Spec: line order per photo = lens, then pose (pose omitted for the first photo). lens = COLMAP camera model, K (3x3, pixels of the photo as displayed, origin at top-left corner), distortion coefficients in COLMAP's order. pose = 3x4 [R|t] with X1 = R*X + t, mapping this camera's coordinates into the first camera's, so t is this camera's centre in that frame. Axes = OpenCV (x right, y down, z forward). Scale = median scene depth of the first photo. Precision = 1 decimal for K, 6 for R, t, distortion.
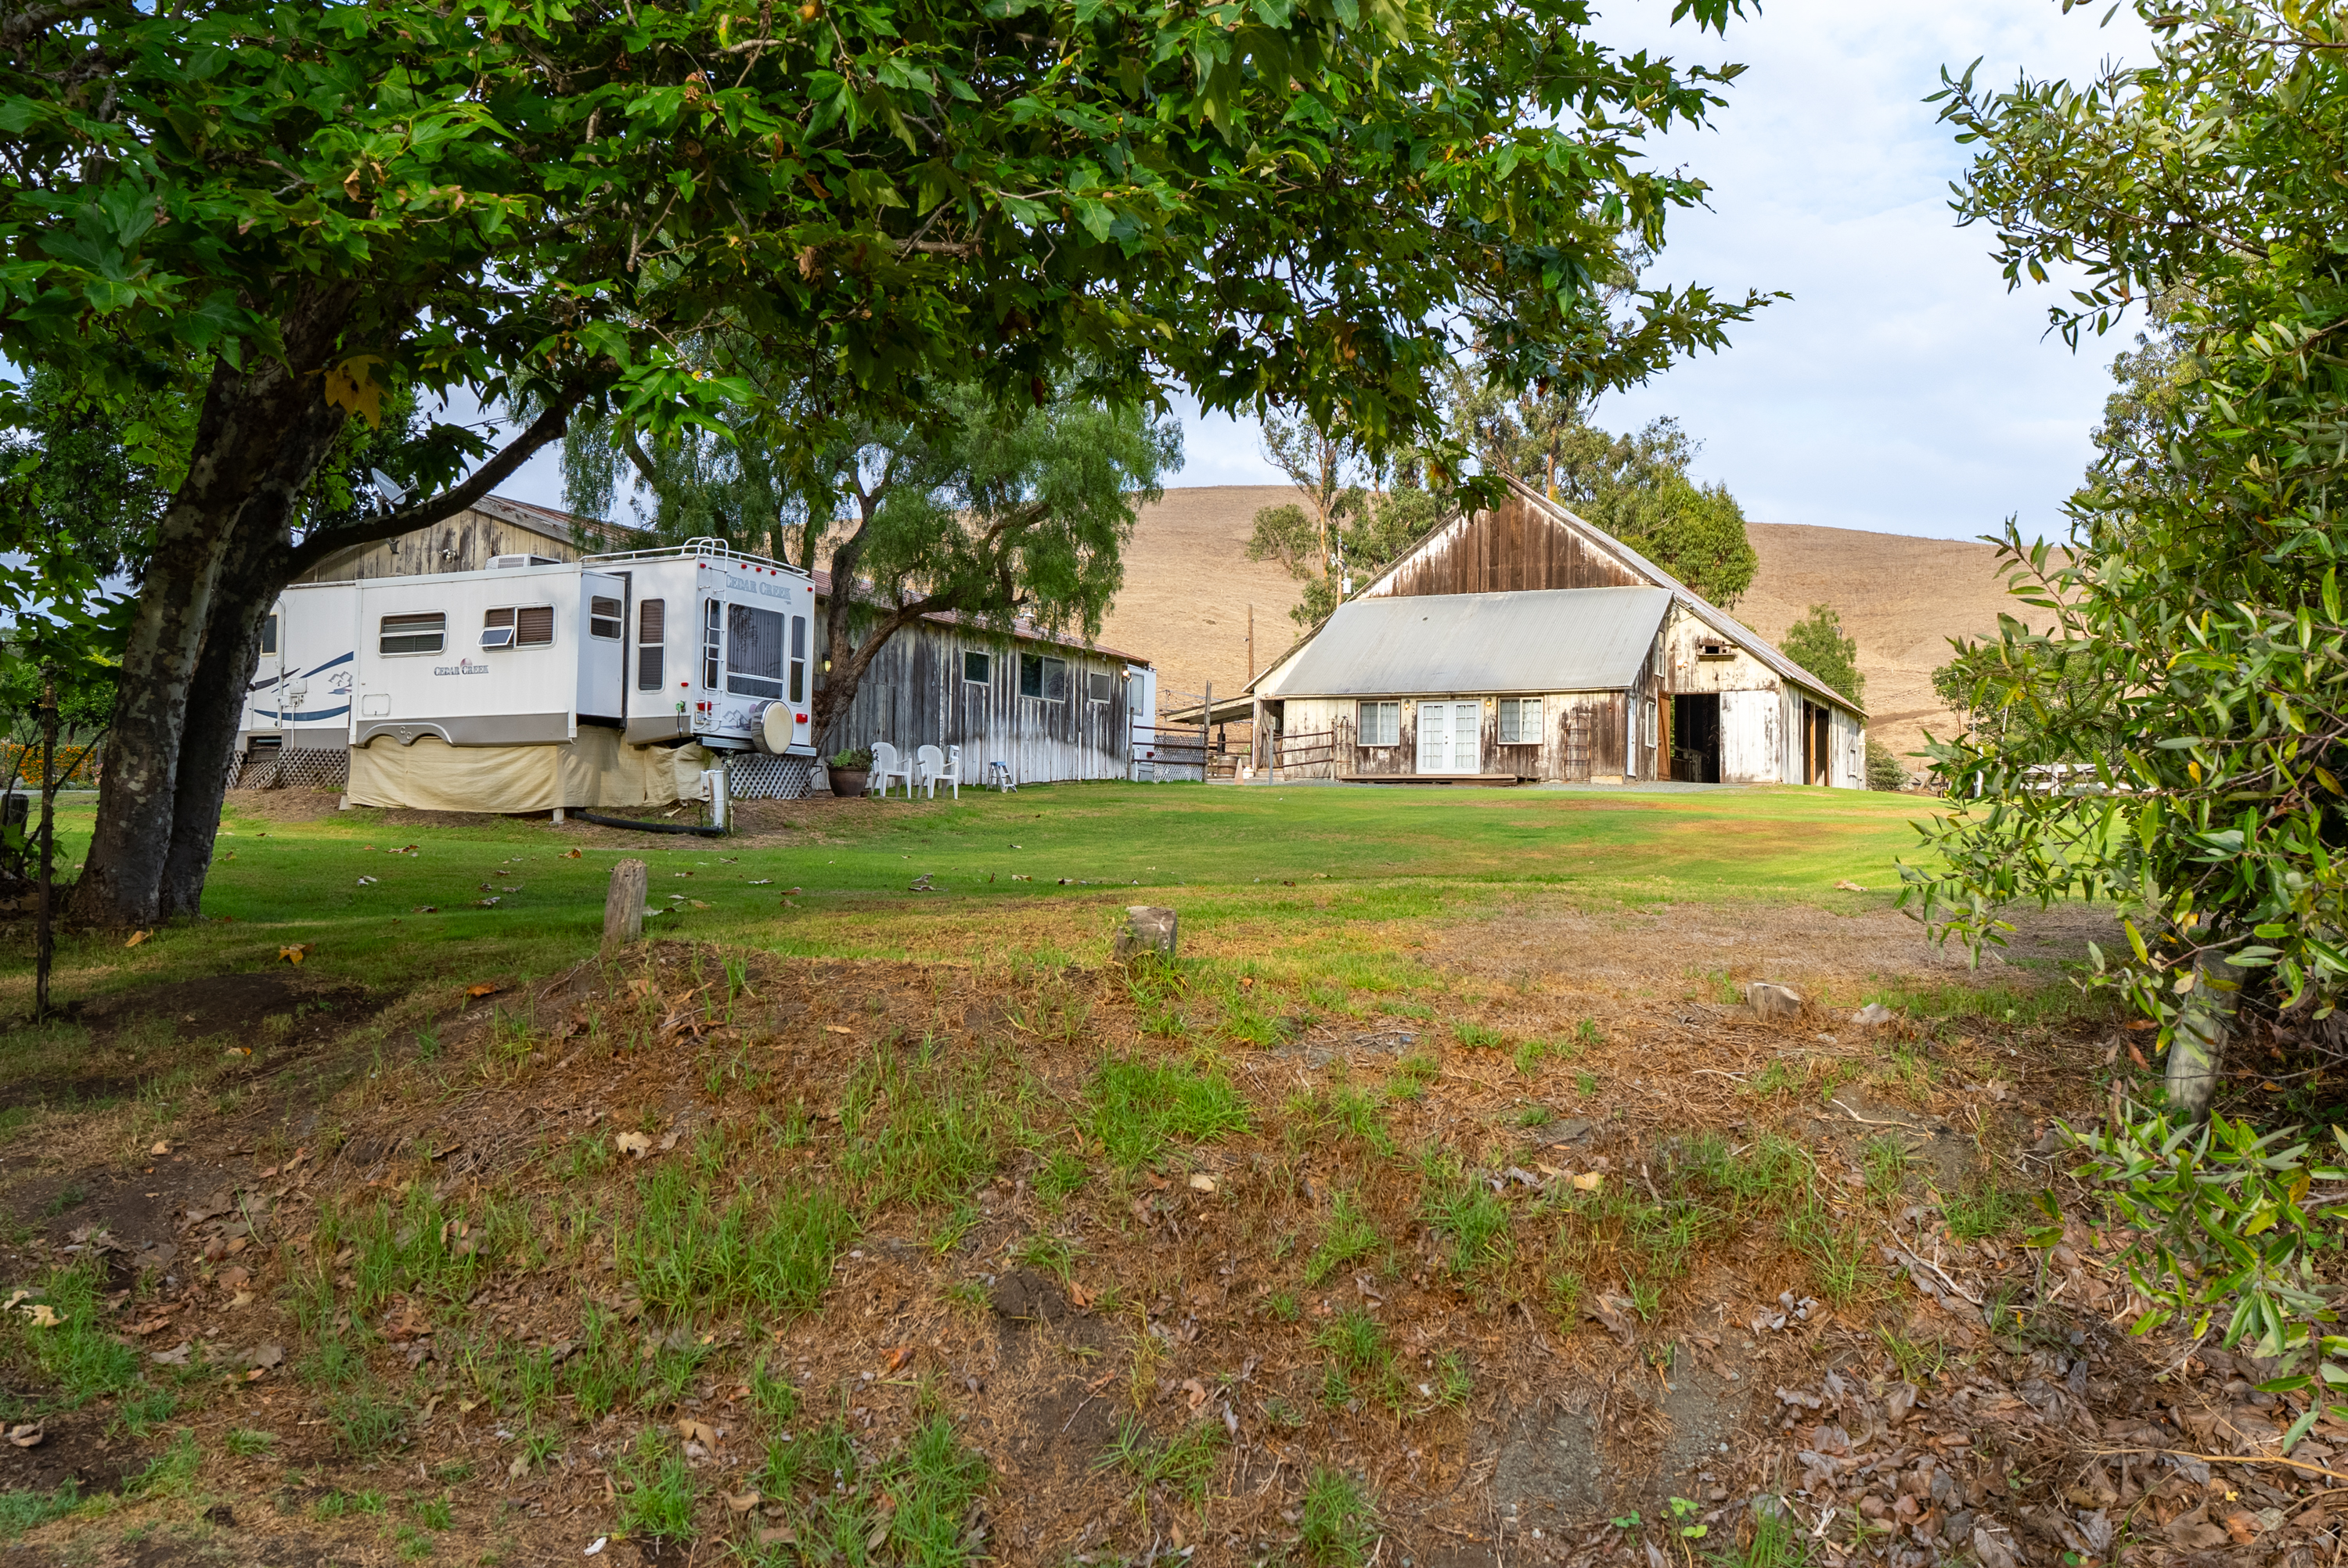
lens RADIAL K [[2072.5, 0, 1170.4], [0, 2072.5, 774.0], [0, 0, 1]] dist [0.003518, -0.001413]
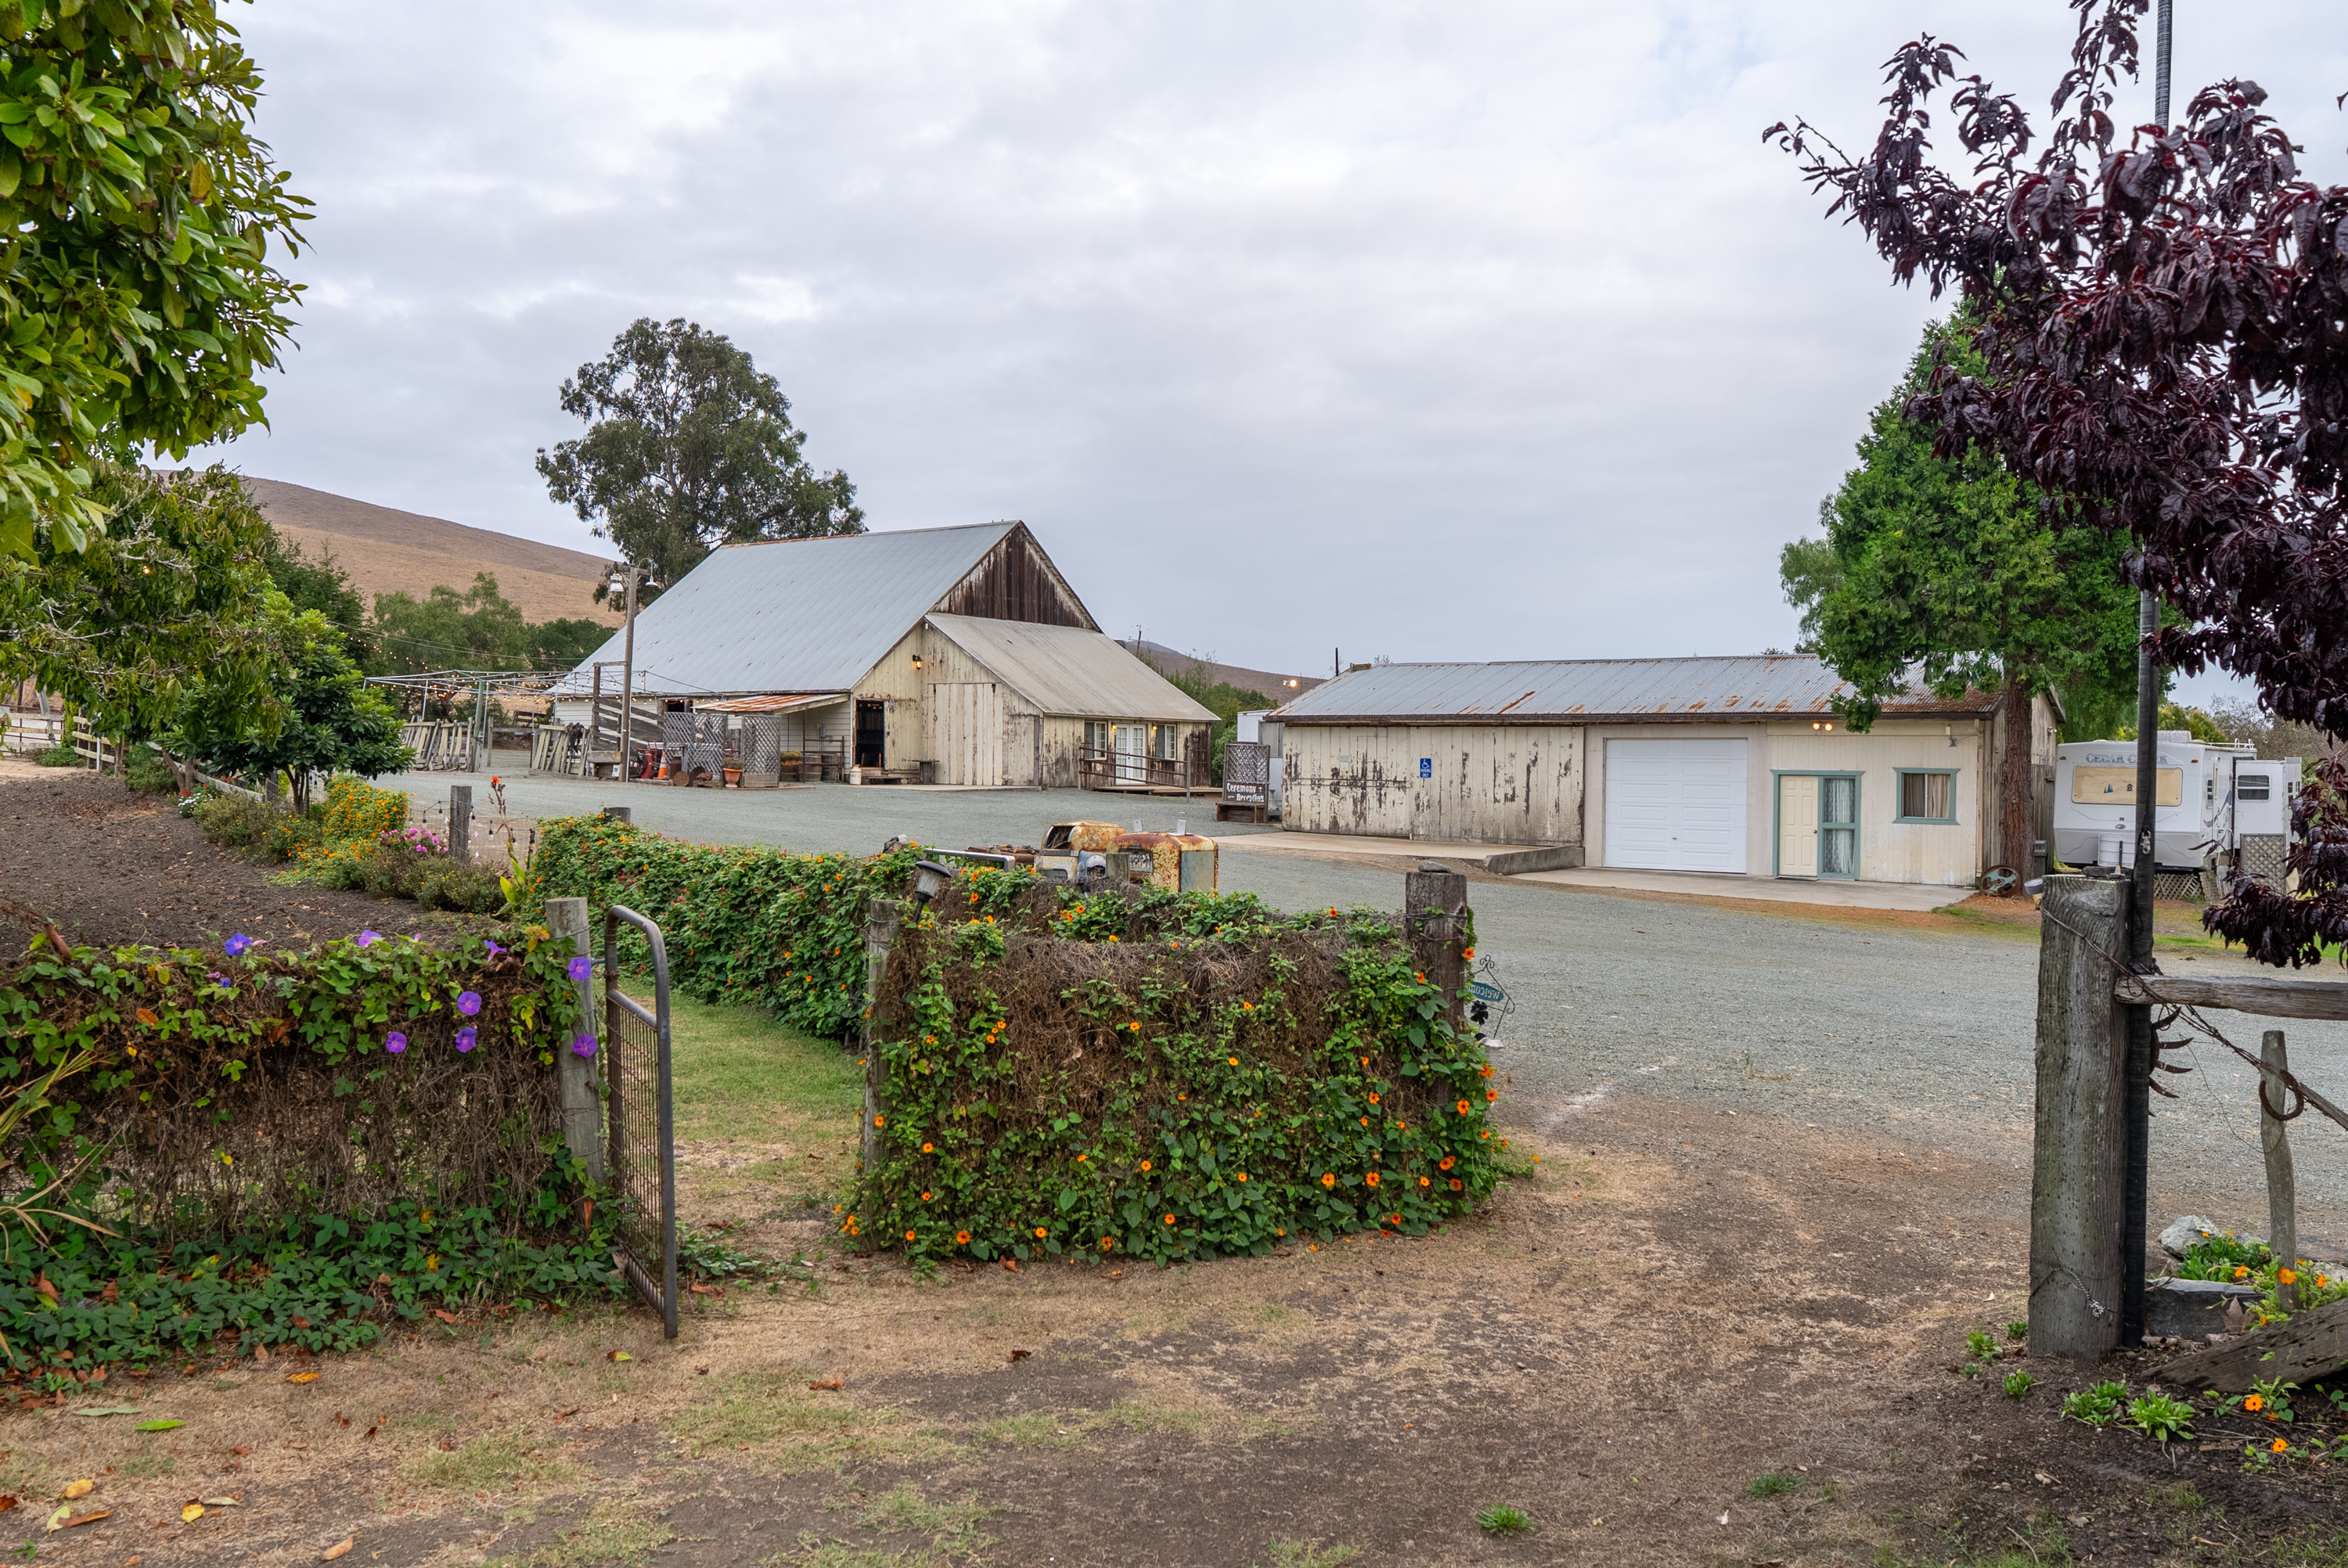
lens RADIAL K [[1817.7, 0, 1173.2], [0, 1817.7, 785.7], [0, 0, 1]] dist [0.012417, 0.000245]
pose [[0.140318, -0.031777, 0.989596, -0.921014], [-0.050152, 0.997974, 0.039158, -0.041898], [-0.988836, -0.055125, 0.138440, 0.817084]]
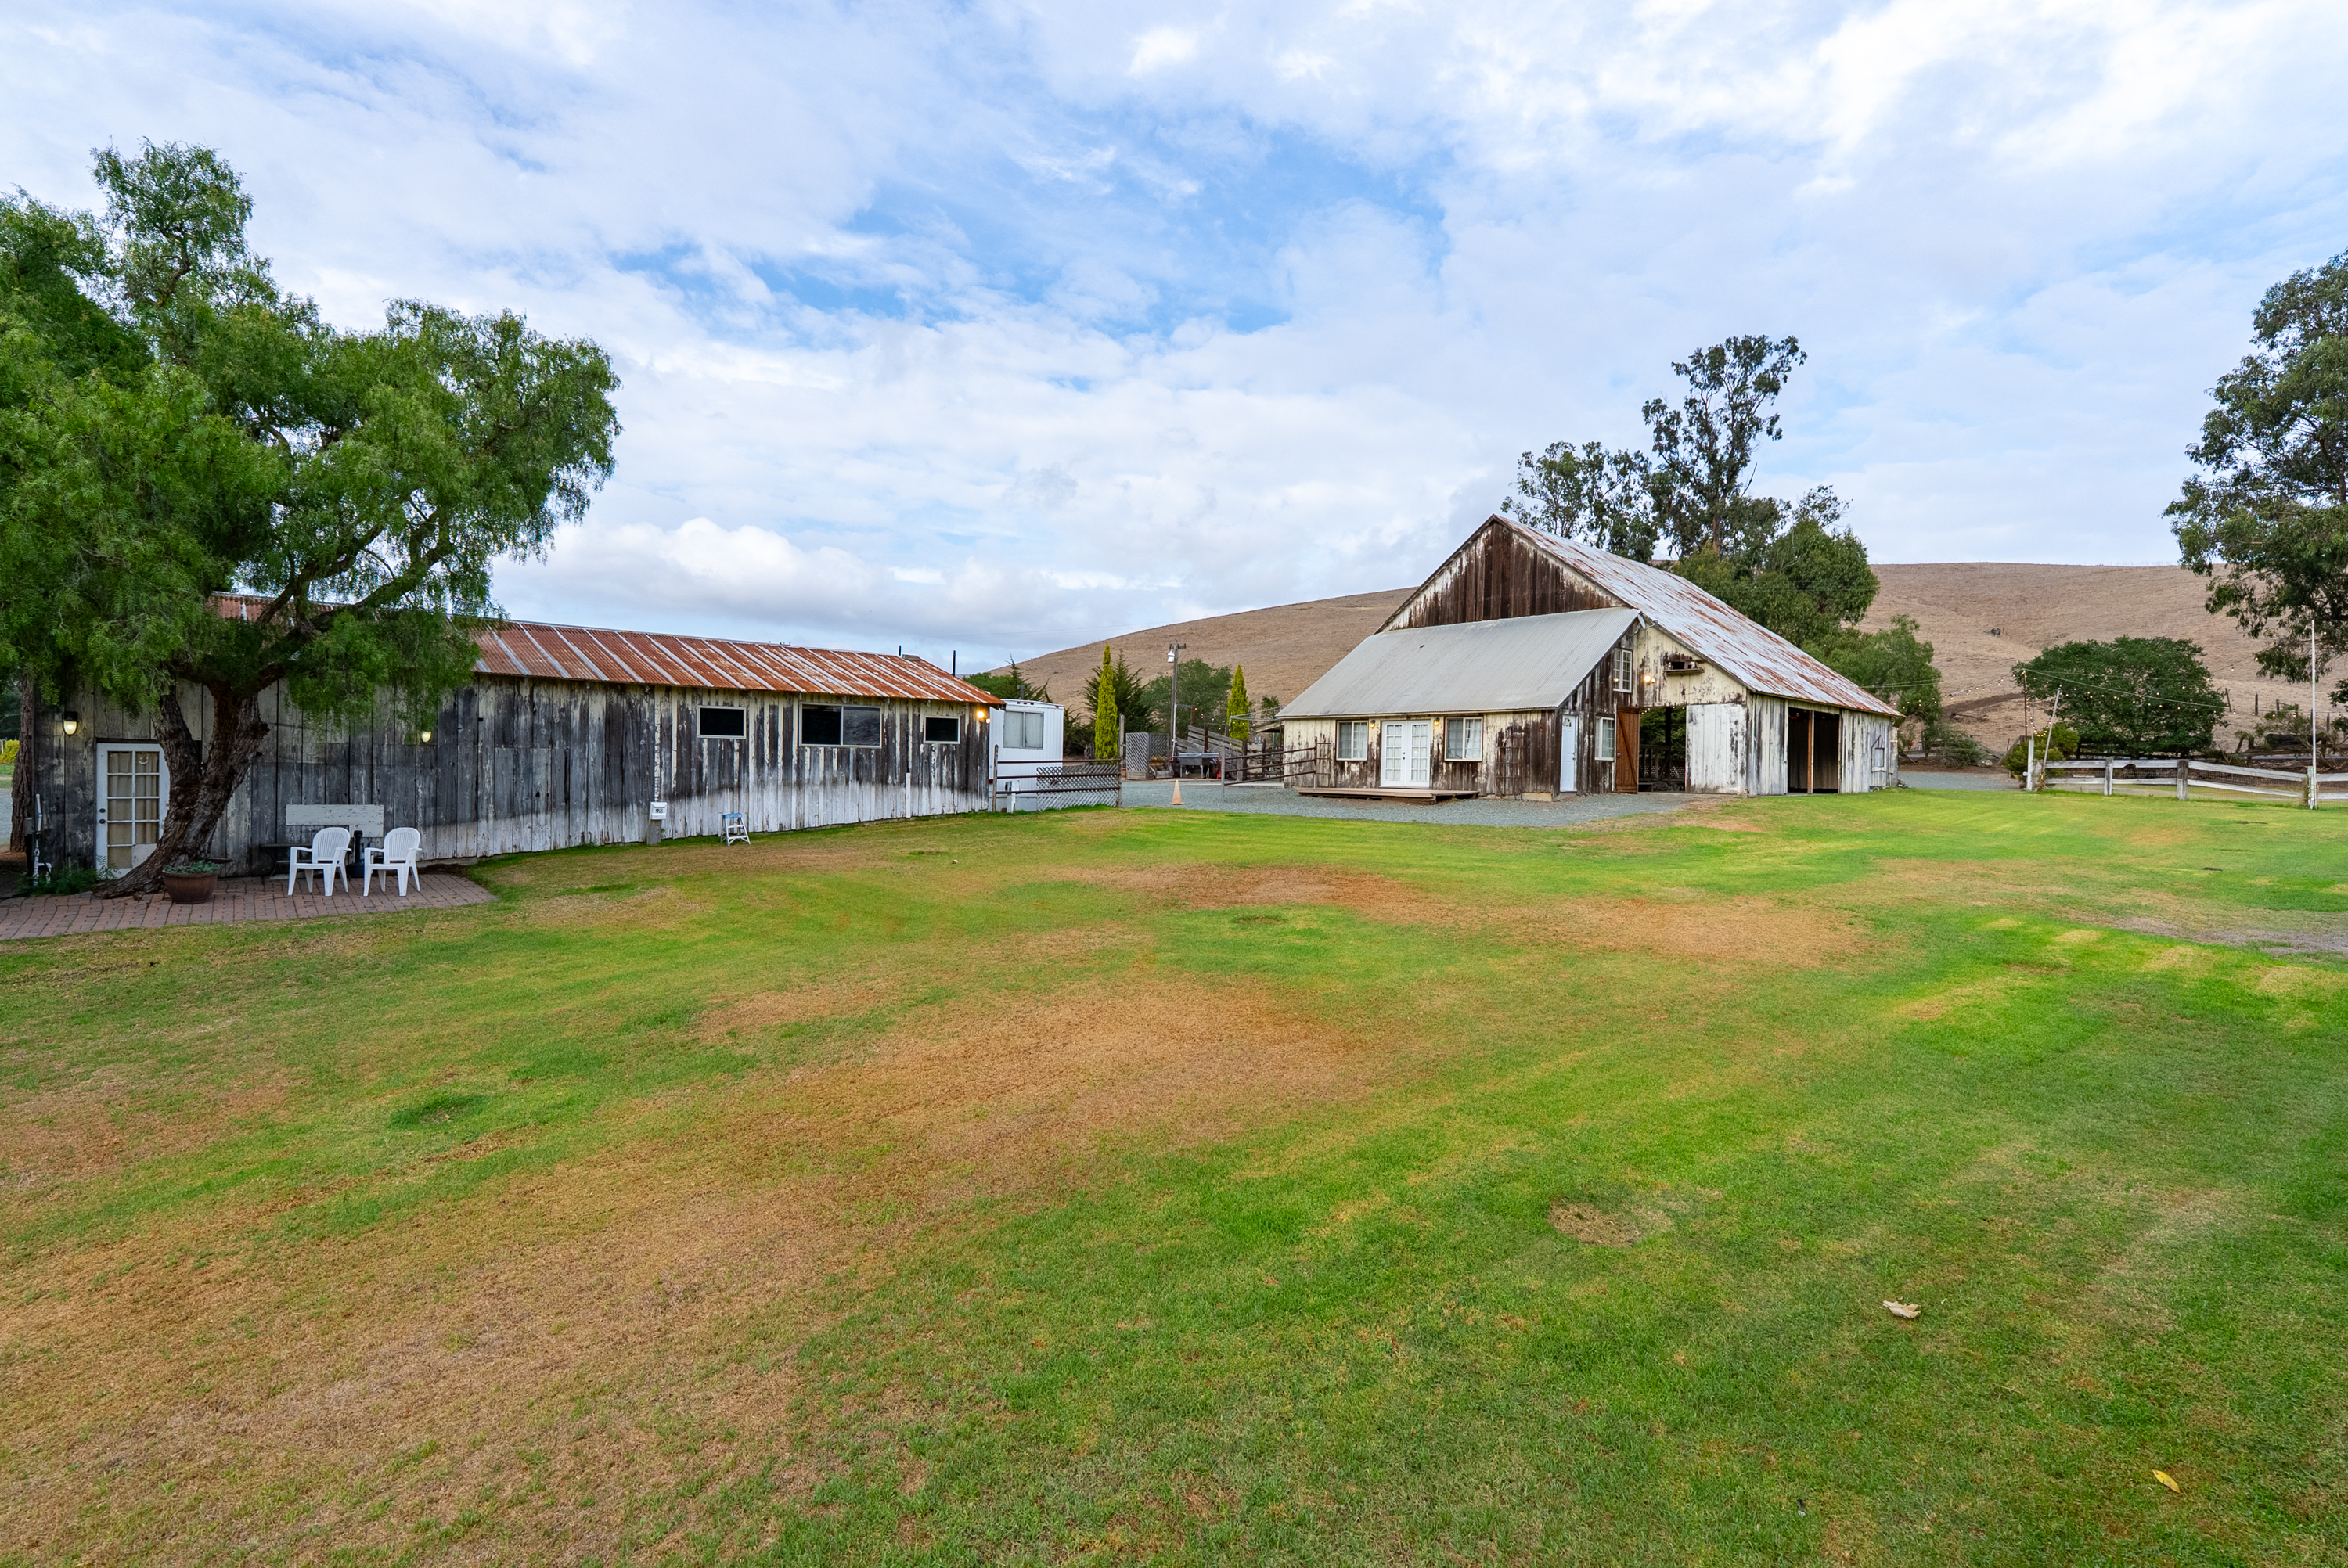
lens RADIAL K [[1052.1, 0, 1178.5], [0, 1052.1, 792.9], [0, 0, 1]] dist [-0.005359, 0.000130]
pose [[0.933260, 0.006198, -0.359147, 0.221690], [0.015269, 0.998263, 0.056905, -0.030496], [0.358876, -0.058591, 0.931545, 0.422780]]
